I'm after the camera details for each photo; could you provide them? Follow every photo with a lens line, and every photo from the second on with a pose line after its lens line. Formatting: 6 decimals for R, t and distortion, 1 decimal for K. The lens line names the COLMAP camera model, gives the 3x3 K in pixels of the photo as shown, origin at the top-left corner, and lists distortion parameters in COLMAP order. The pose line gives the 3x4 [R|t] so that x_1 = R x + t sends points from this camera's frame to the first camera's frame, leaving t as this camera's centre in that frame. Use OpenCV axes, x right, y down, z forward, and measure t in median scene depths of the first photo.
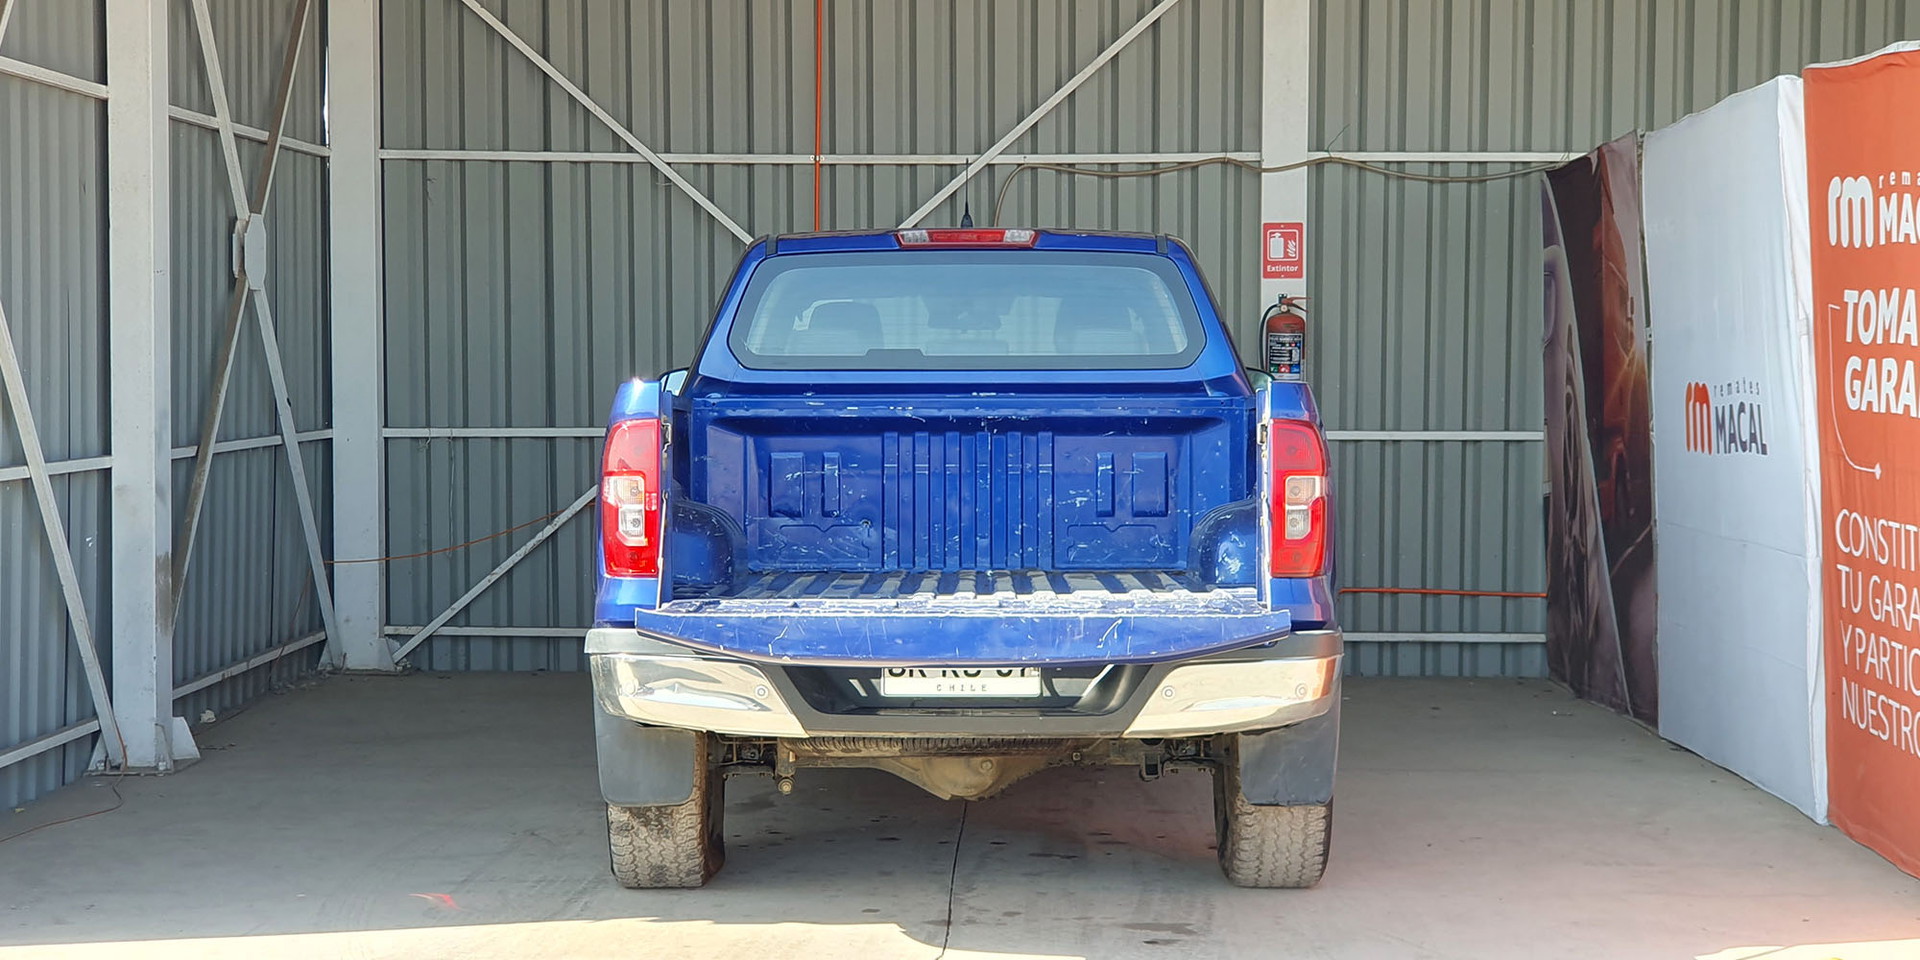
lens RADIAL K [[2986.2, 0, 943.7], [0, 2986.2, 476.0], [0, 0, 1]] dist [0.277252, -1.921808]
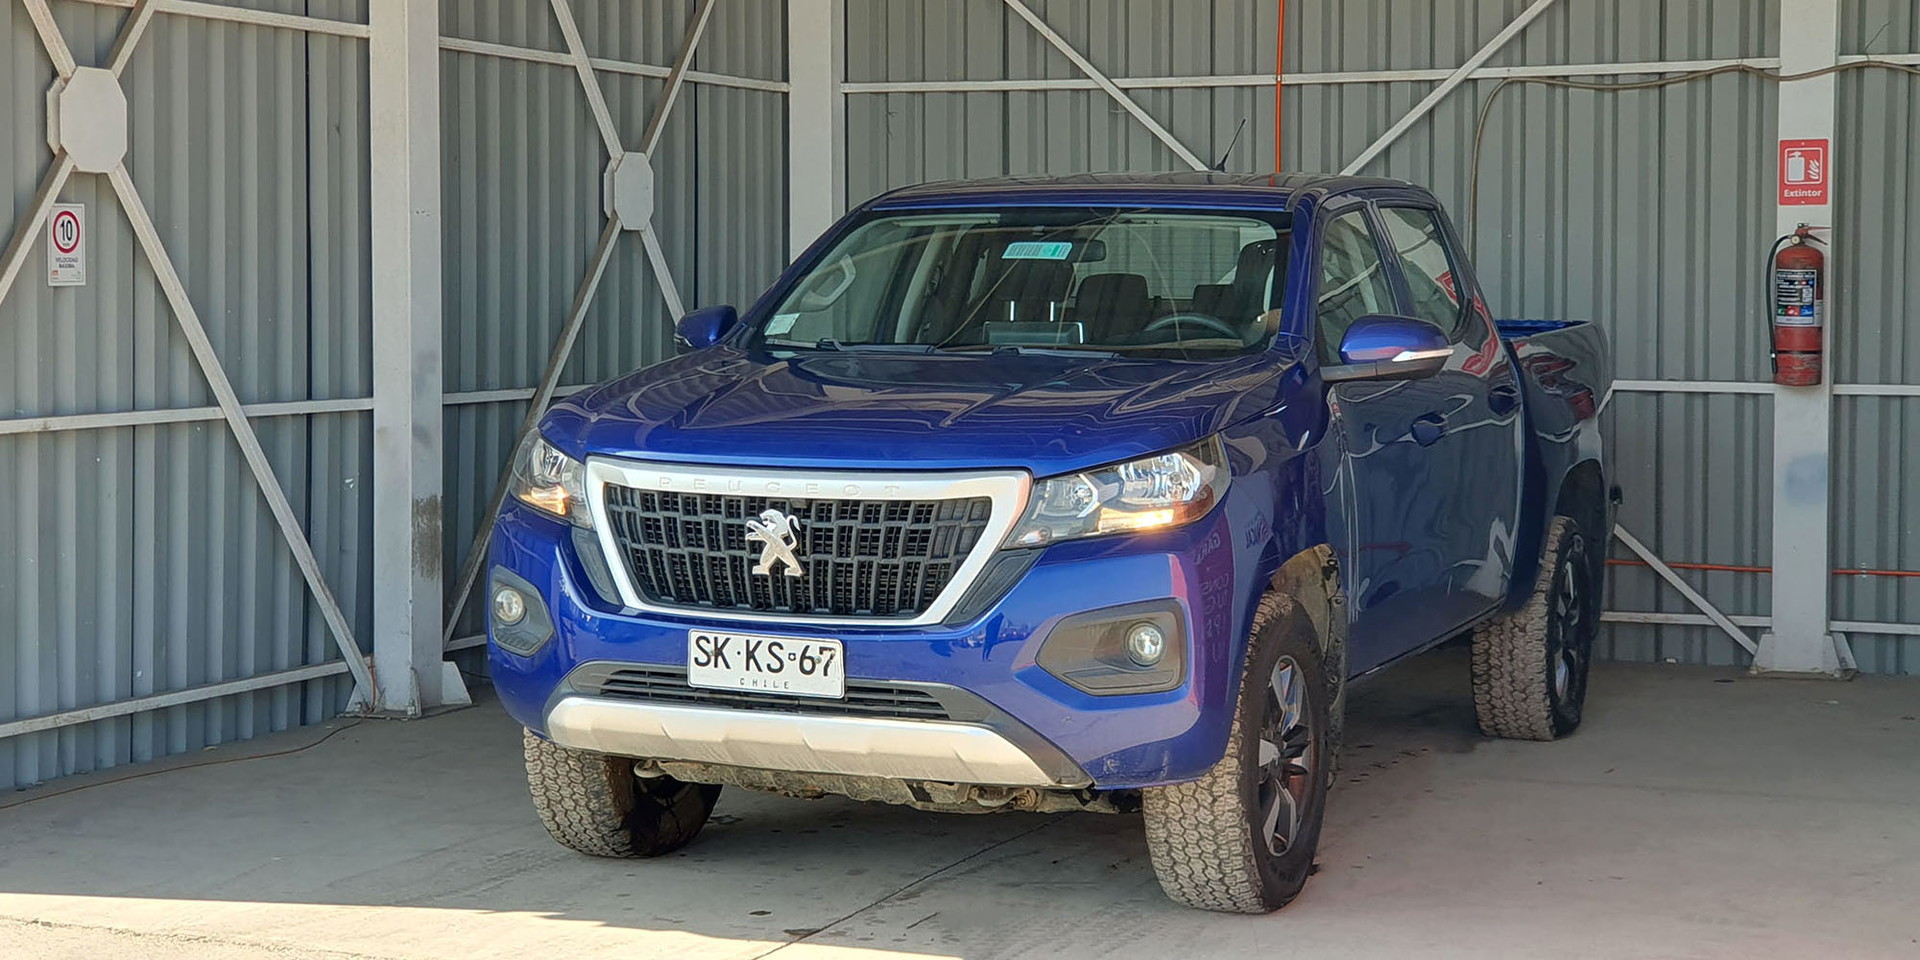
lens RADIAL K [[3092.9, 0, 914.1], [0, 3092.9, 477.1], [0, 0, 1]] dist [0.282563, -1.721648]
pose [[0.930736, 0.022270, -0.365014, 0.202265], [-0.015227, 0.999638, 0.022163, -0.004538], [0.365375, -0.015070, 0.930738, 0.080493]]
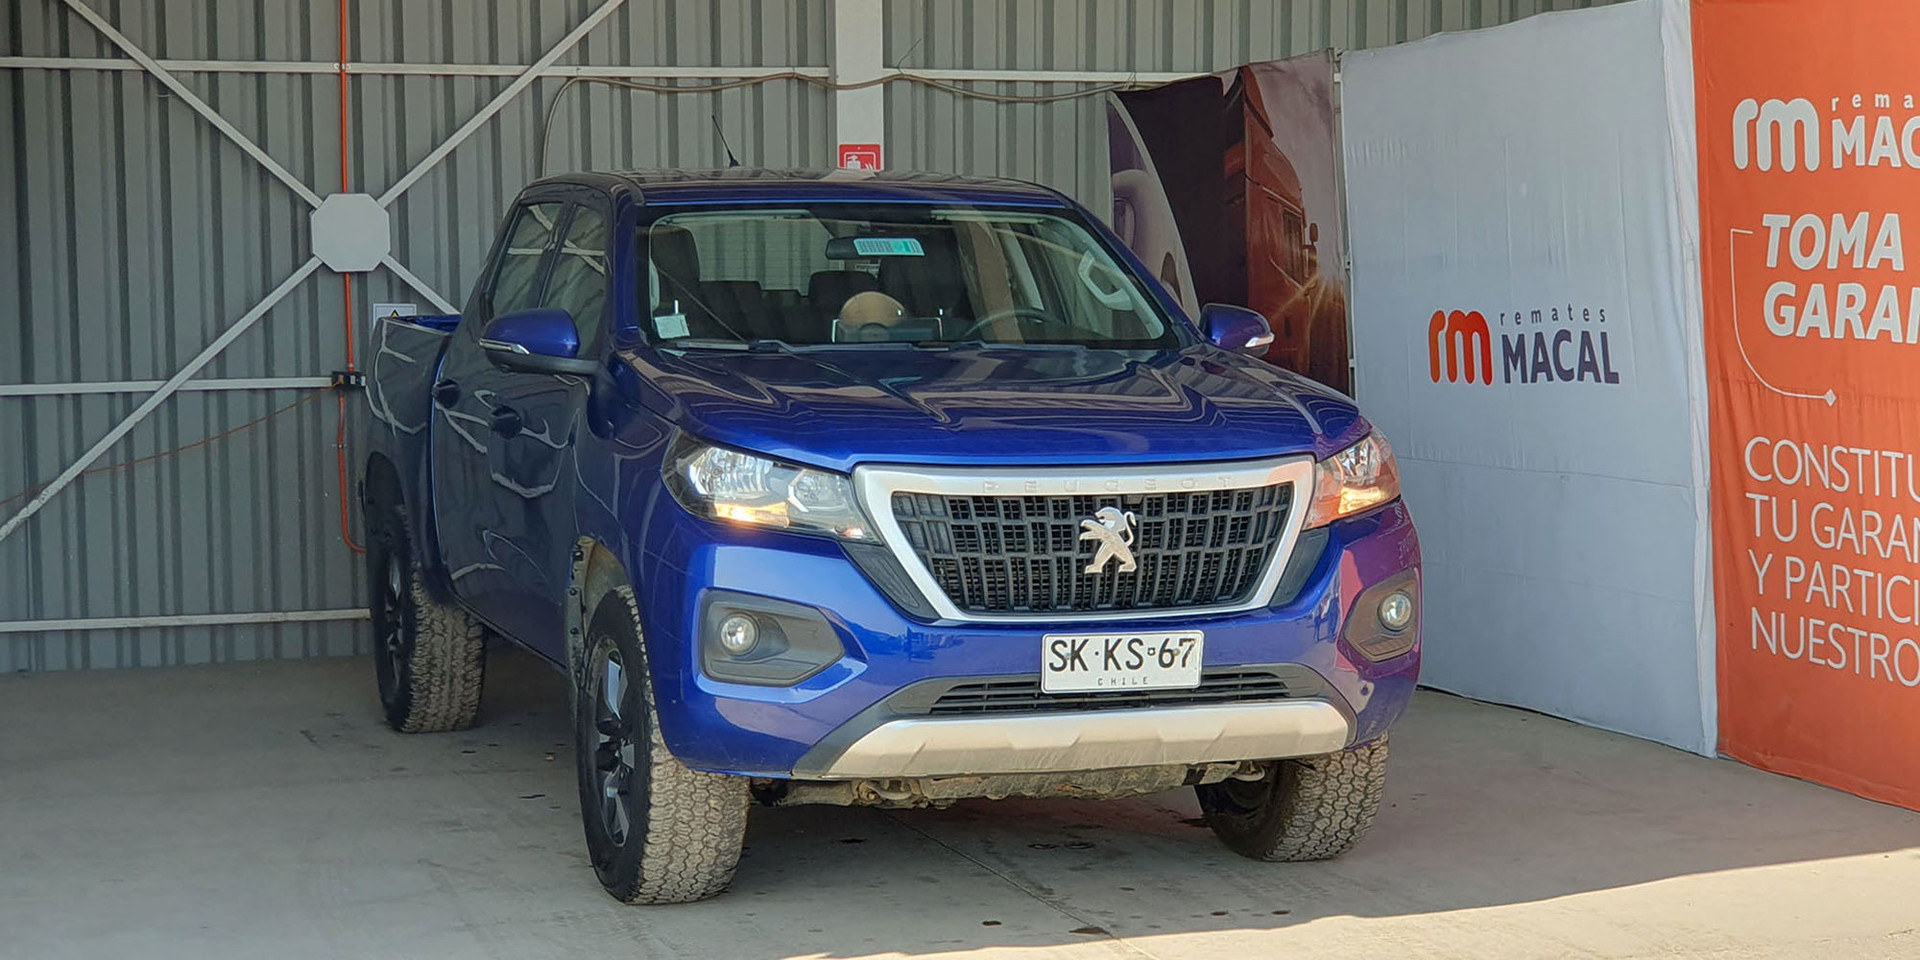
lens RADIAL K [[3173.6, 0, 921.3], [0, 3173.6, 462.9], [0, 0, 1]] dist [0.274276, -1.601400]
pose [[0.940476, -0.033023, 0.338251, -0.202779], [0.027195, 0.999389, 0.021956, -0.007072], [-0.338770, -0.011451, 0.940800, 0.067014]]
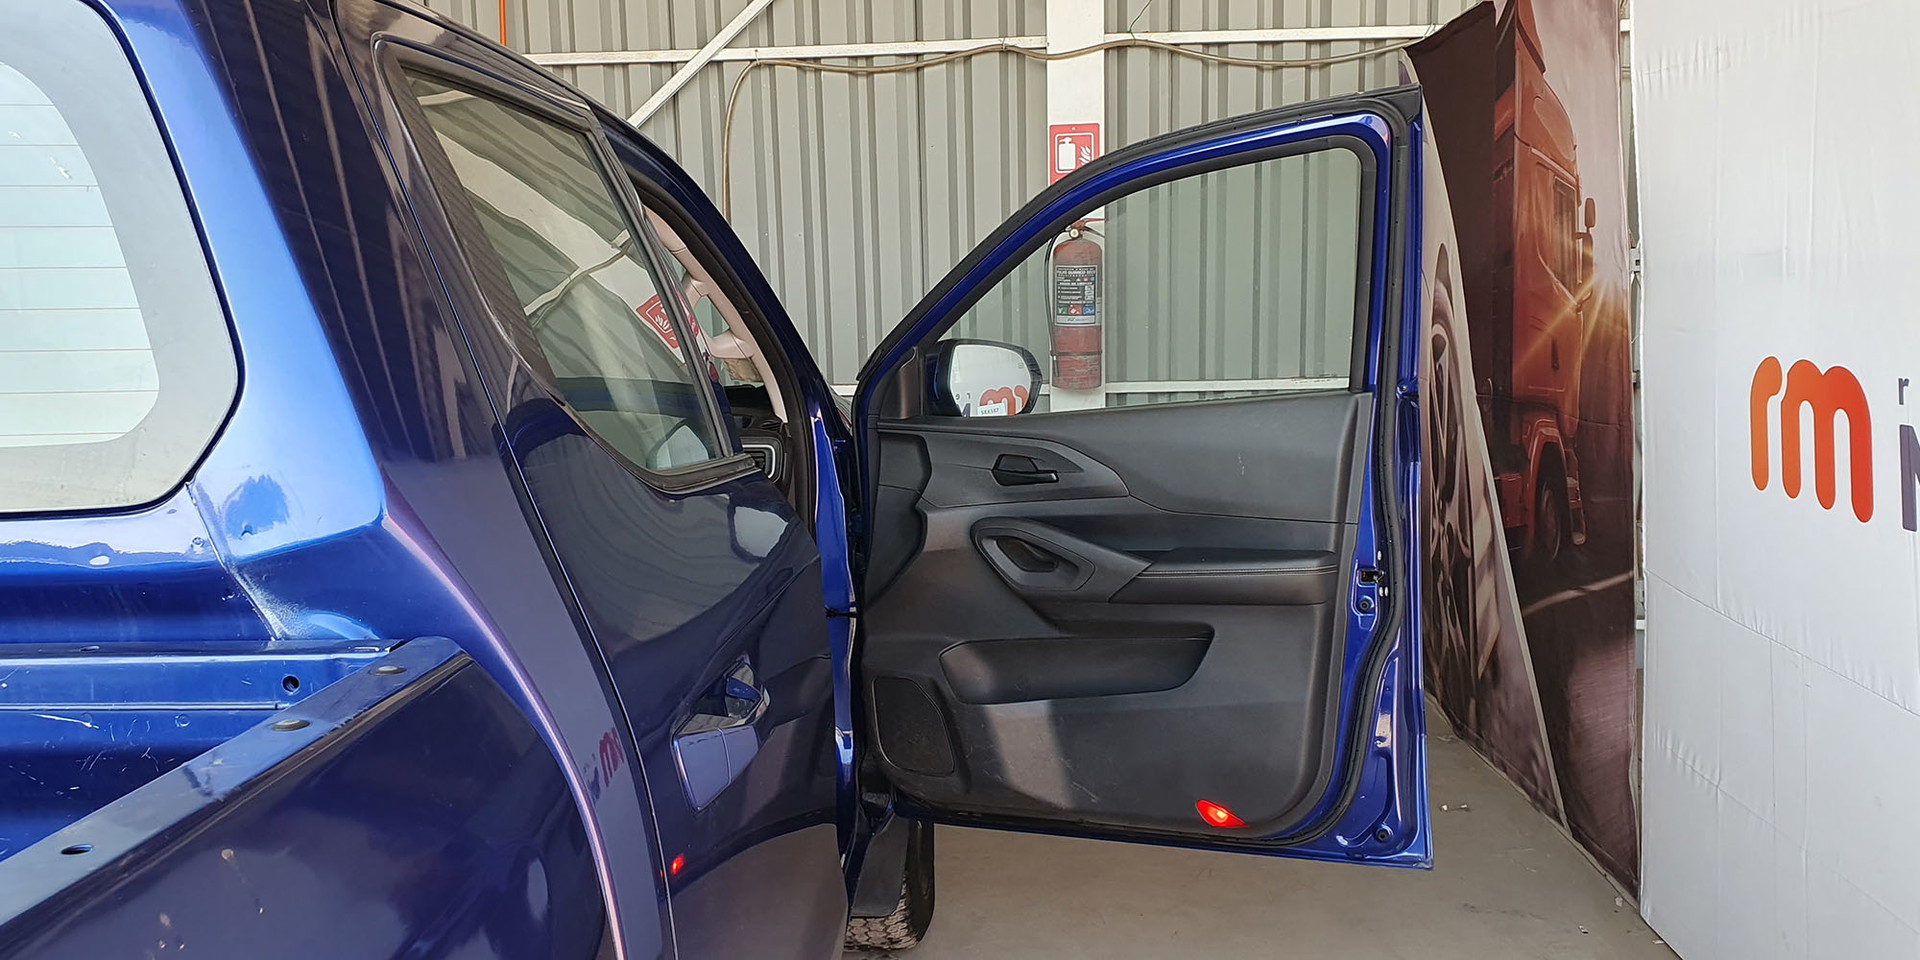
lens RADIAL K [[1559.3, 0, 936.9], [0, 1559.3, 519.5], [0, 0, 1]] dist [0.150723, -0.334865]
pose [[0.999197, -0.017907, -0.035834, 0.088813], [0.022069, 0.992606, 0.119354, -0.030327], [0.033432, -0.120049, 0.992205, 0.564340]]
